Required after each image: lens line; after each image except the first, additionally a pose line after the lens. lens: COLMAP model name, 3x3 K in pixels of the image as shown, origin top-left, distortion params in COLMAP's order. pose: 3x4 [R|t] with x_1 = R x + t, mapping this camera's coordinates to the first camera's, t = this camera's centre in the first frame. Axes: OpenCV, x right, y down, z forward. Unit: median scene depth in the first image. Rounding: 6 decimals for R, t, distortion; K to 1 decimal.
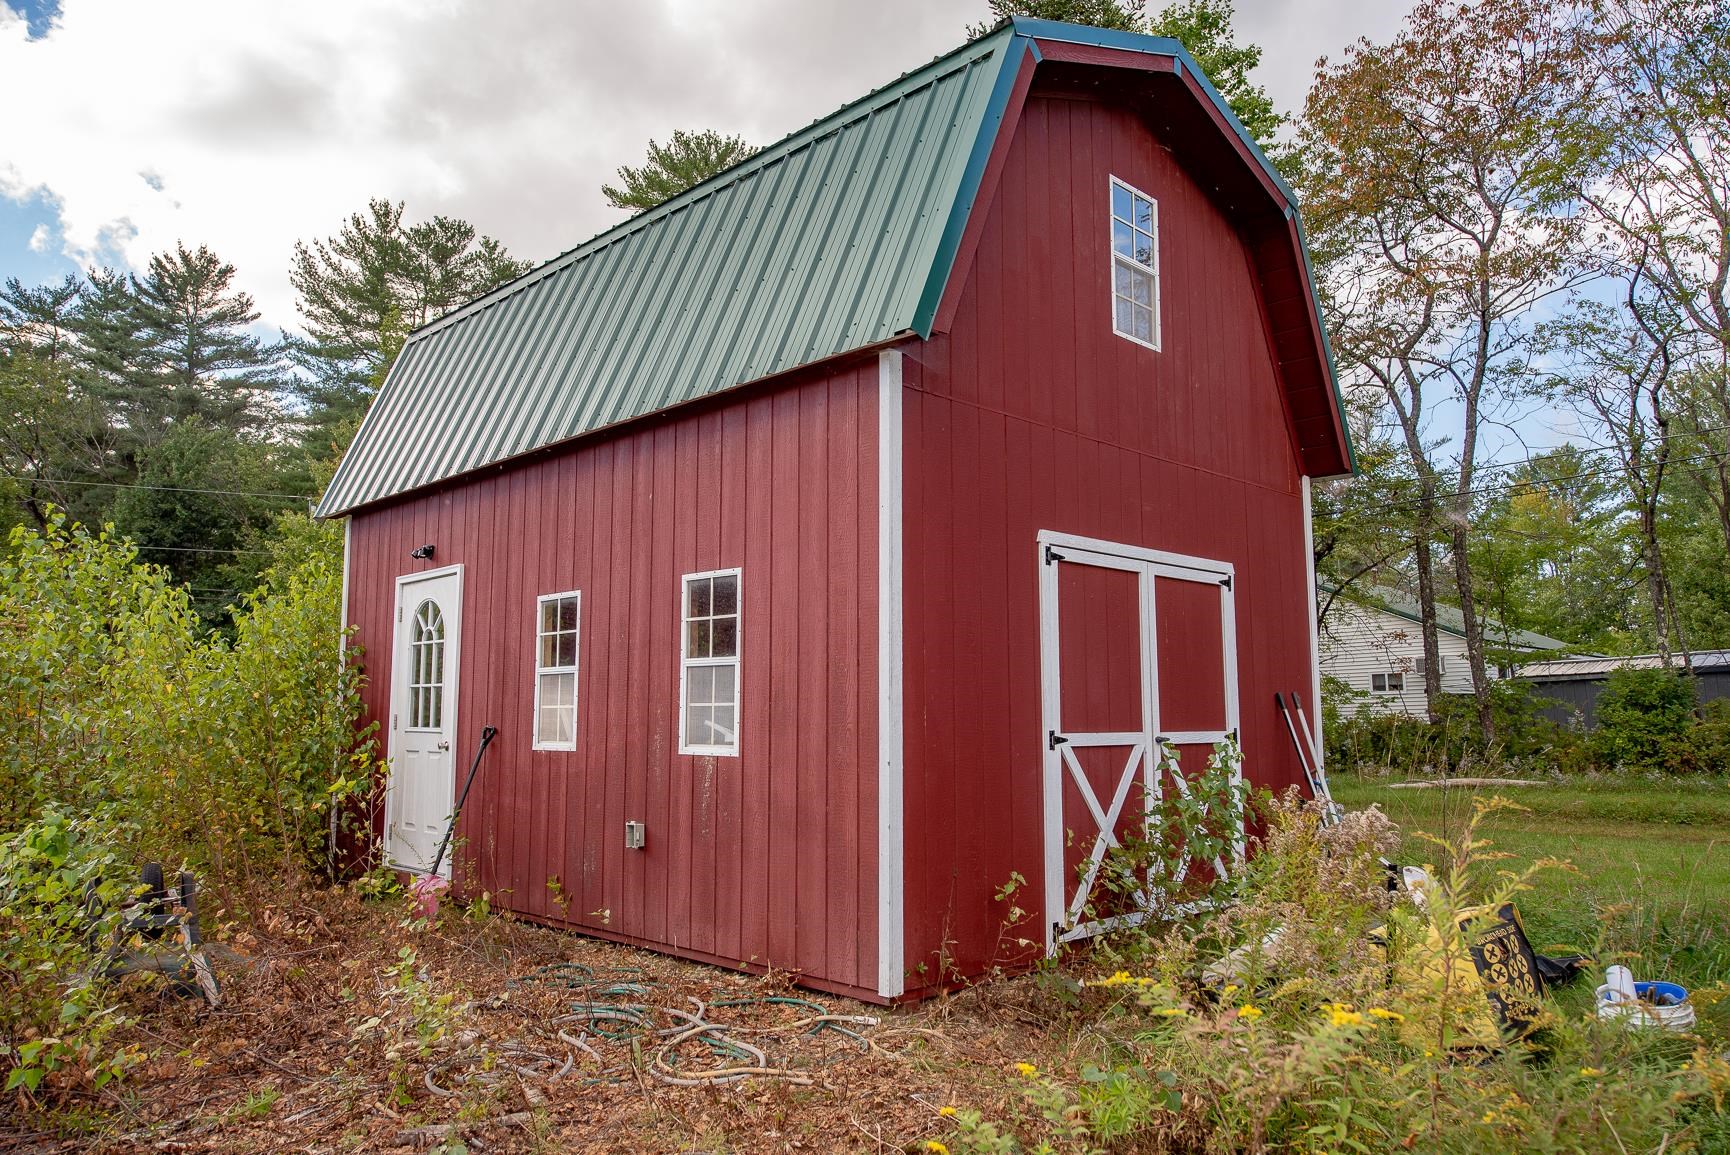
lens RADIAL K [[1194.4, 0, 865.0], [0, 1194.4, 577.5], [0, 0, 1]] dist [0.003671, 0.000606]
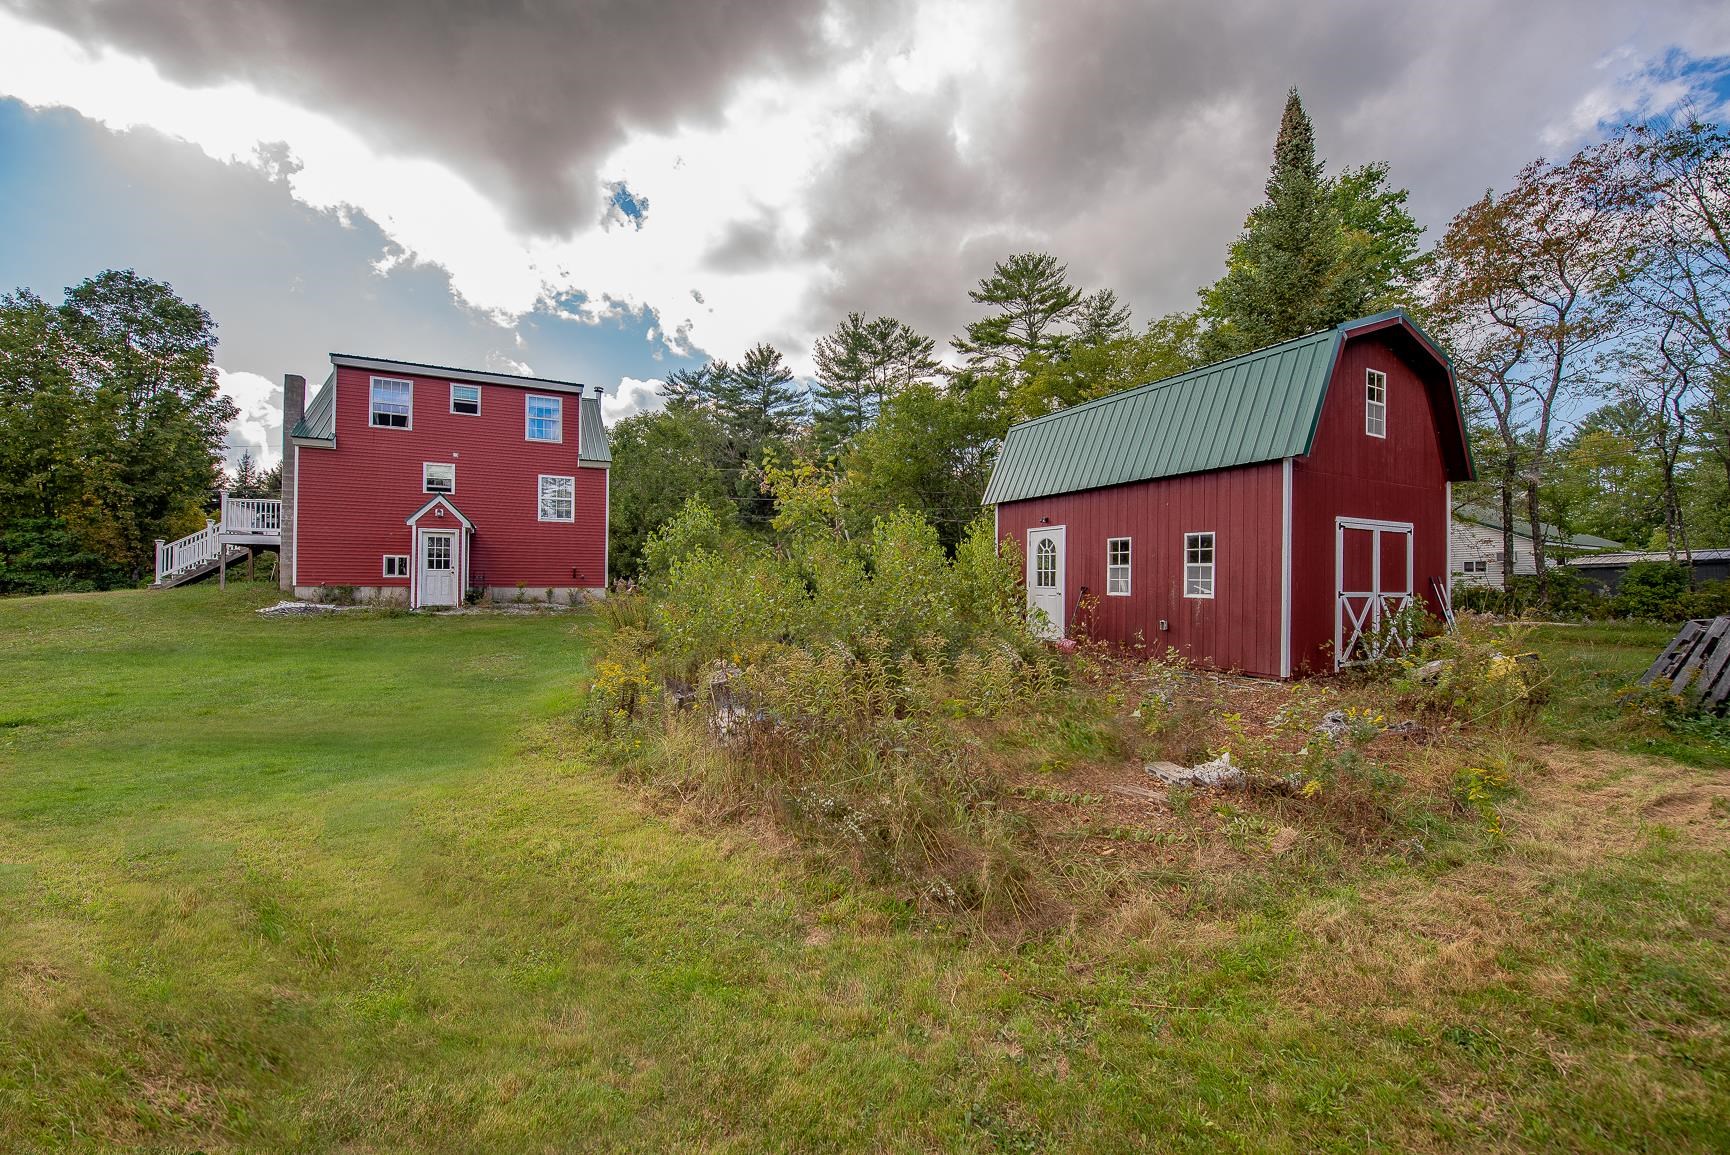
lens RADIAL K [[683.3, 0, 870.4], [0, 683.3, 578.9], [0, 0, 1]] dist [-0.018632, -0.000225]
pose [[0.950314, 0.010971, -0.311100, -0.124669], [0.024070, 0.993797, 0.108573, -0.030495], [0.310362, -0.110666, 0.944155, -0.258065]]
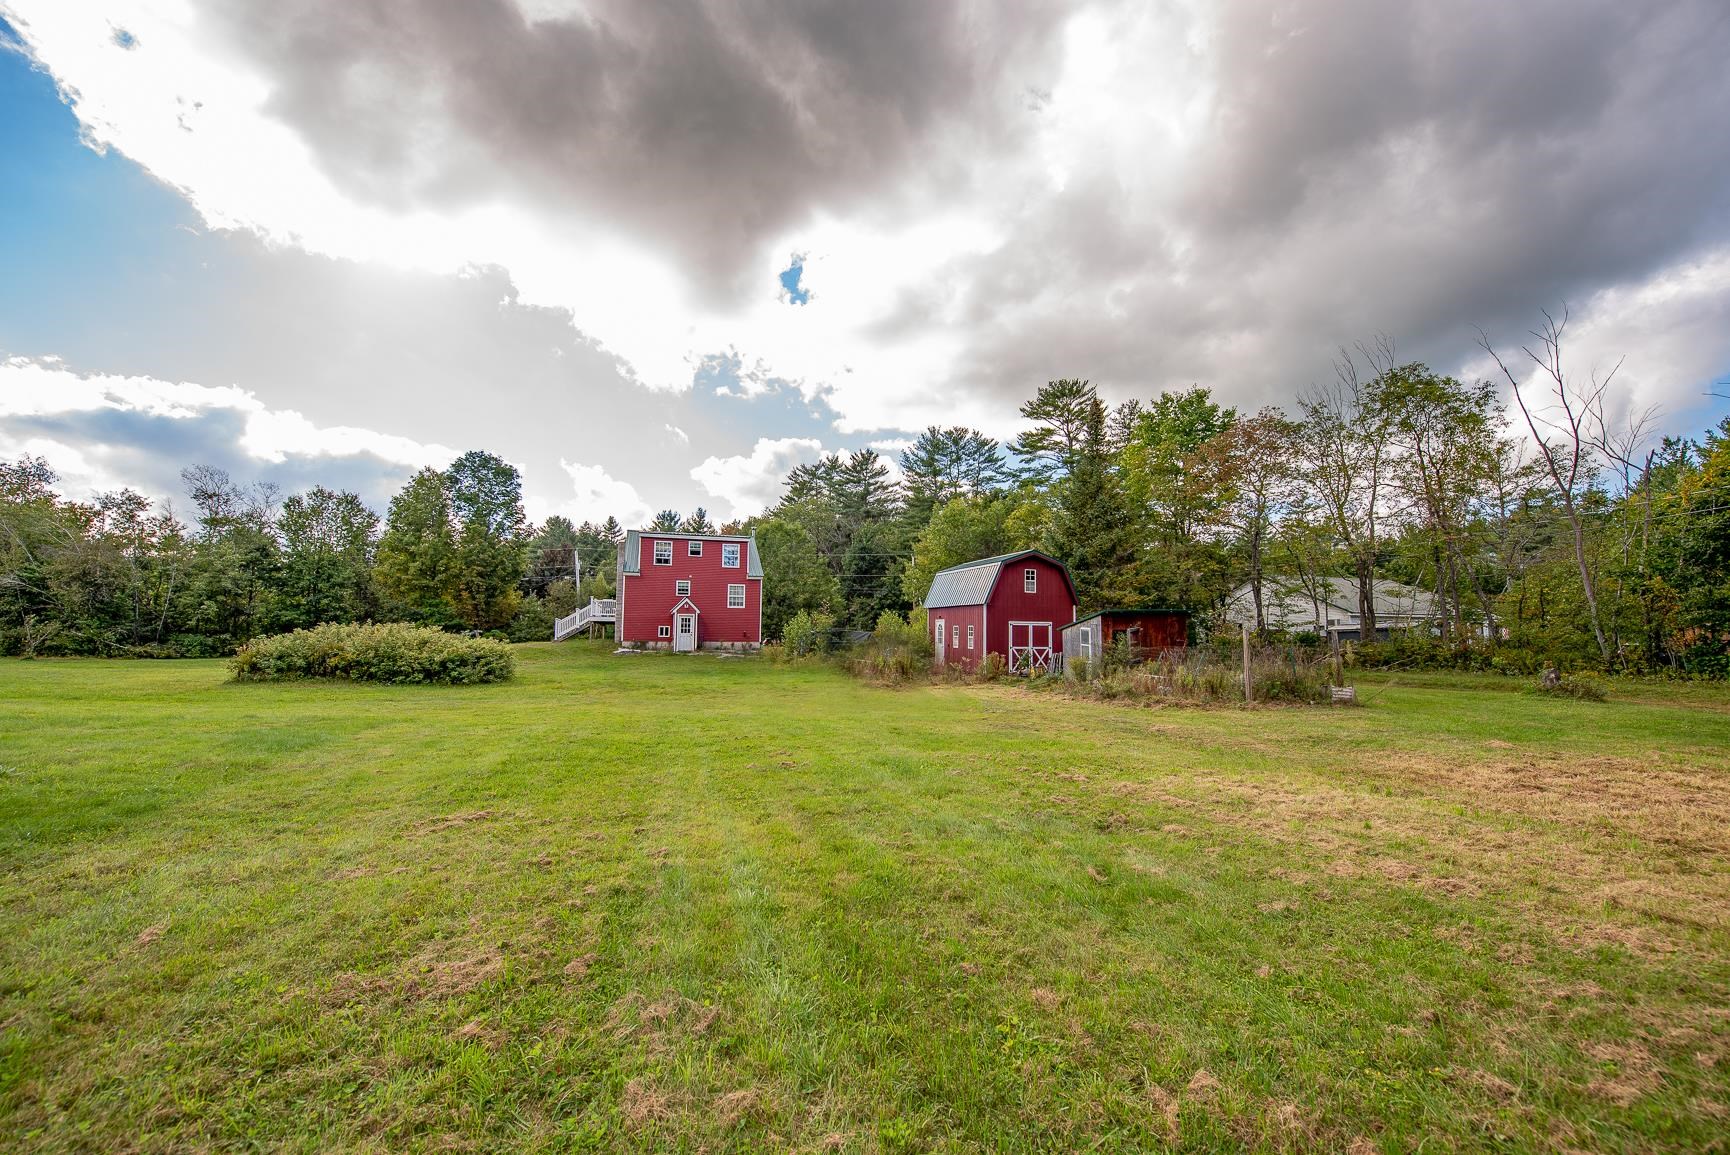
lens RADIAL K [[683.3, 0, 870.4], [0, 683.3, 578.9], [0, 0, 1]] dist [-0.018632, -0.000225]
pose [[0.883230, -0.023047, -0.468373, 0.489776], [0.041503, 0.998714, 0.029122, -0.164044], [0.467099, -0.045161, 0.883051, -1.146634]]
